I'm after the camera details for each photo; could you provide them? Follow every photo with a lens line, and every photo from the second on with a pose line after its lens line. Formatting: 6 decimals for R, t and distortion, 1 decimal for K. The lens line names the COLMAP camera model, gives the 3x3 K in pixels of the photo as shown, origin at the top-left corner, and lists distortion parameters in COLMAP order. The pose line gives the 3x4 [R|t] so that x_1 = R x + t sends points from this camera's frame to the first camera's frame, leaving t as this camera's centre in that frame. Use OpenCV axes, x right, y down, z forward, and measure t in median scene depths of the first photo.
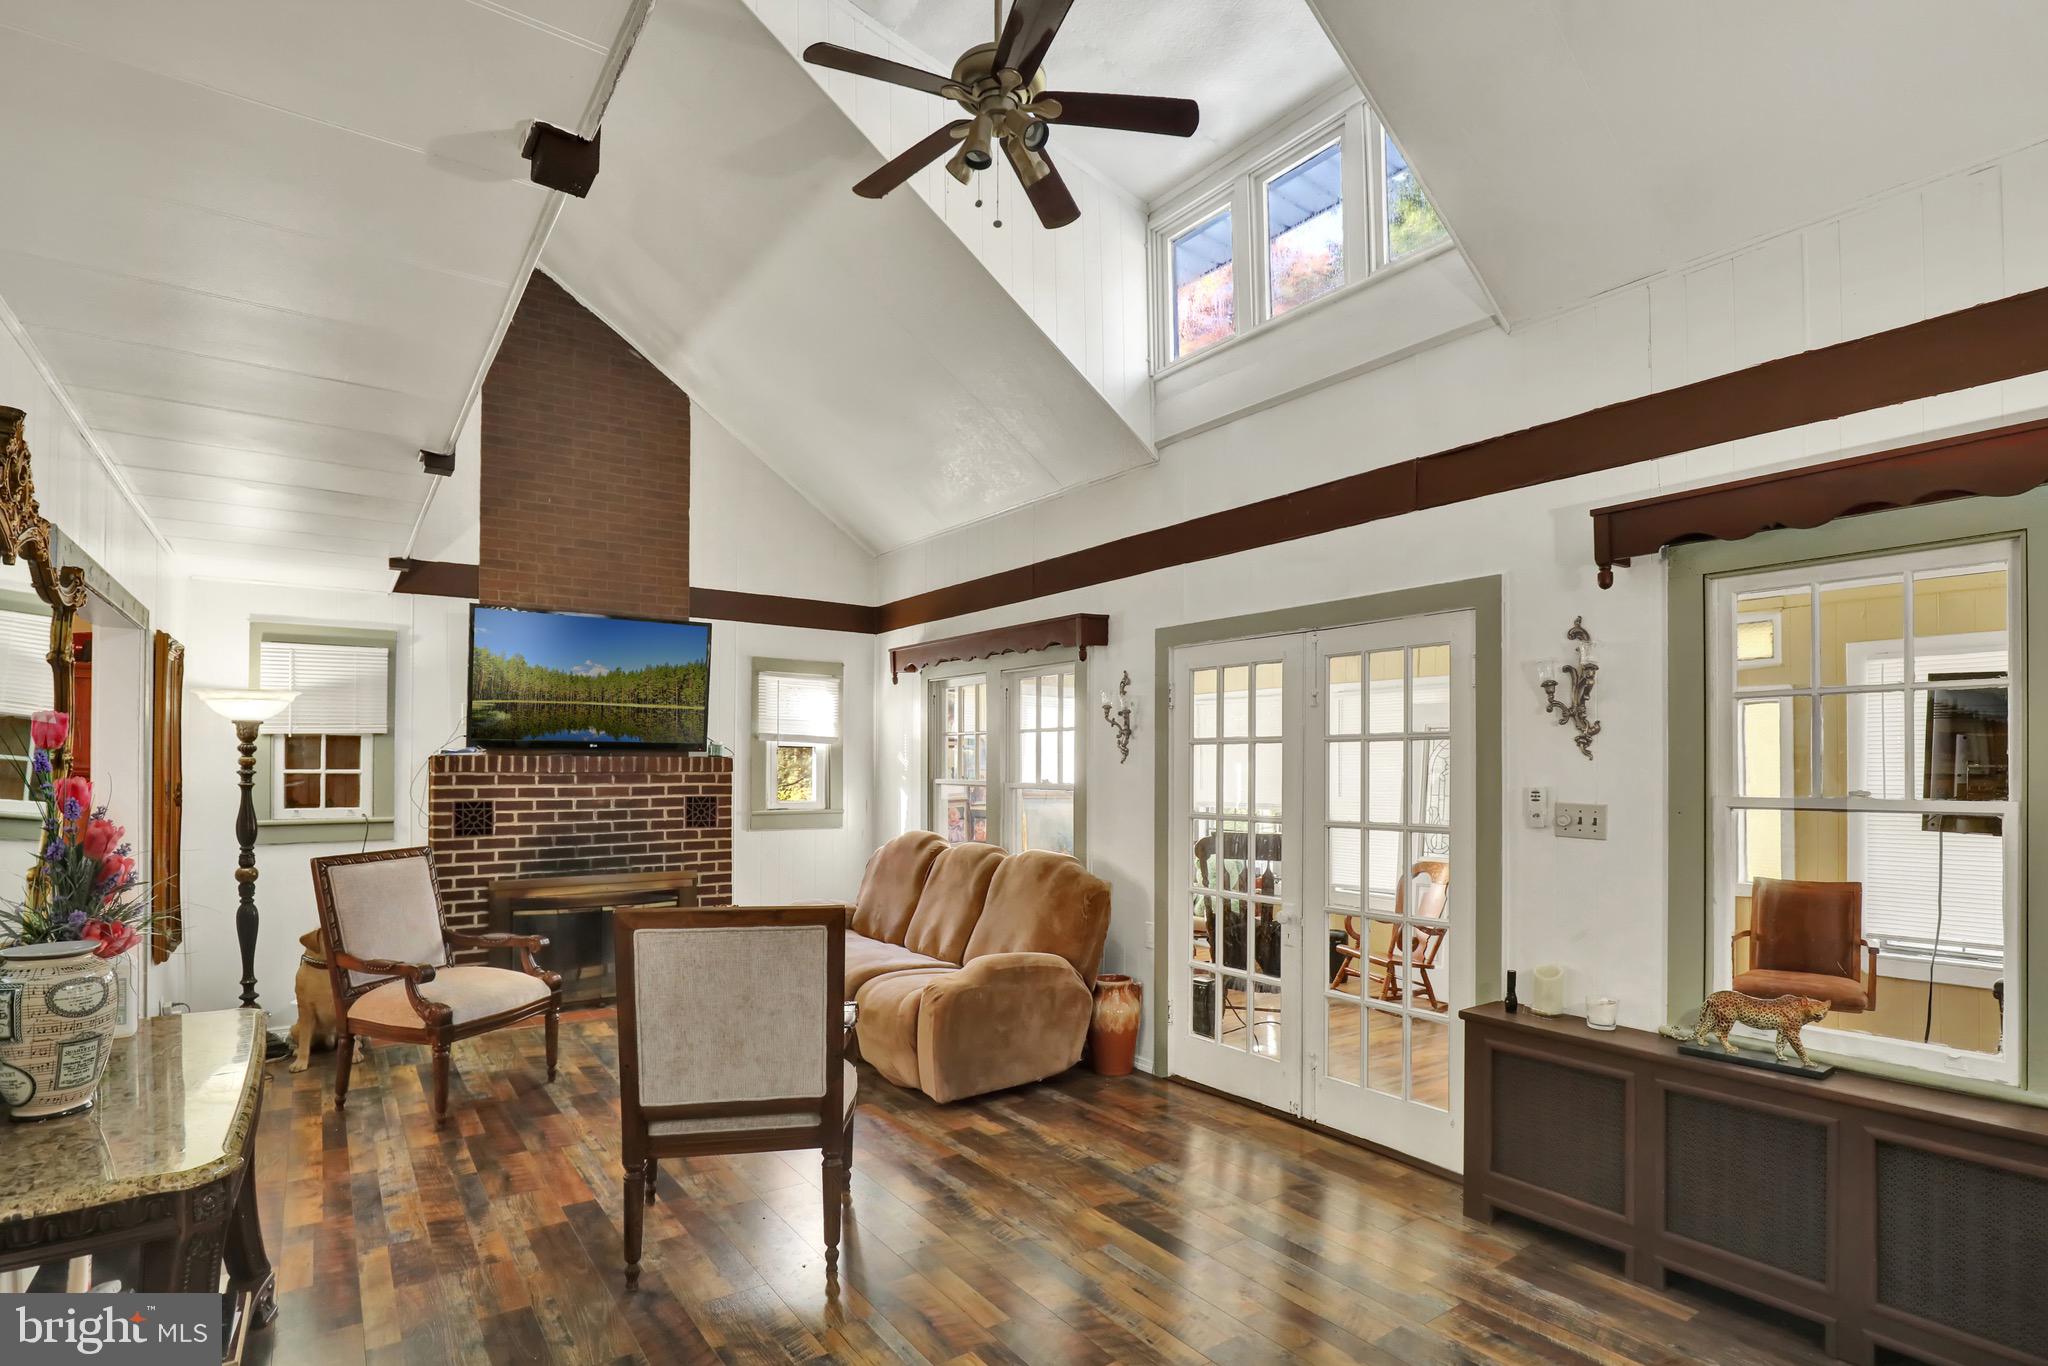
lens RADIAL K [[1010.2, 0, 1023.7], [0, 1010.2, 756.2], [0, 0, 1]] dist [-0.027488, 0.000212]
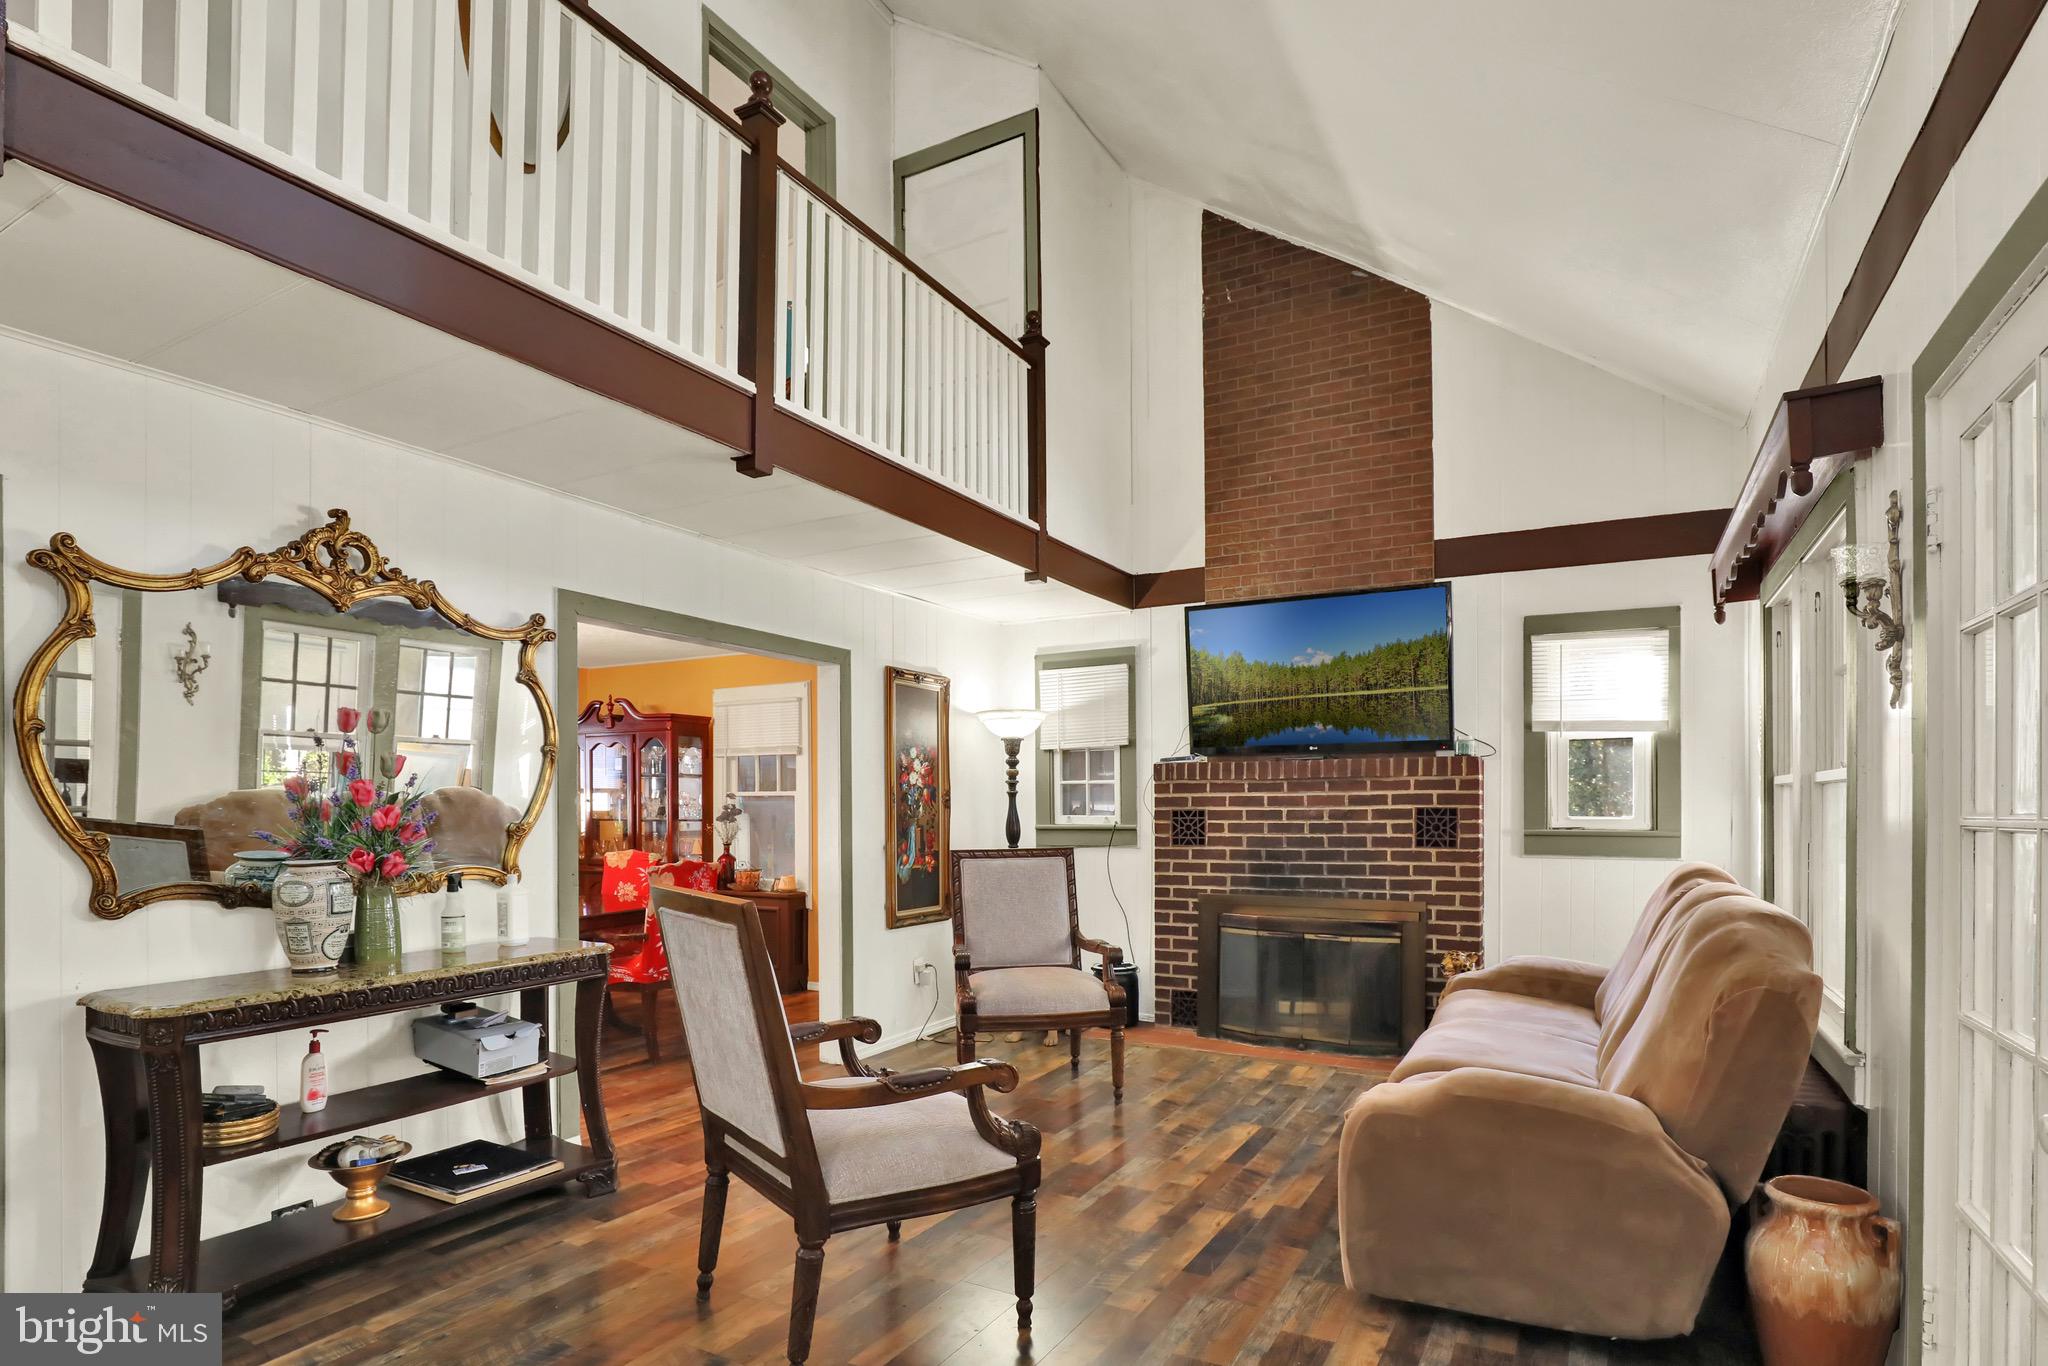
lens RADIAL K [[1037.2, 0, 1025.5], [0, 1037.2, 813.5], [0, 0, 1]] dist [-0.025427, 0.000162]
pose [[0.435211, 0.000885, -0.900328, 0.272213], [0.011703, 0.999909, 0.006640, 0.037790], [0.900253, -0.013426, 0.435161, 0.395820]]
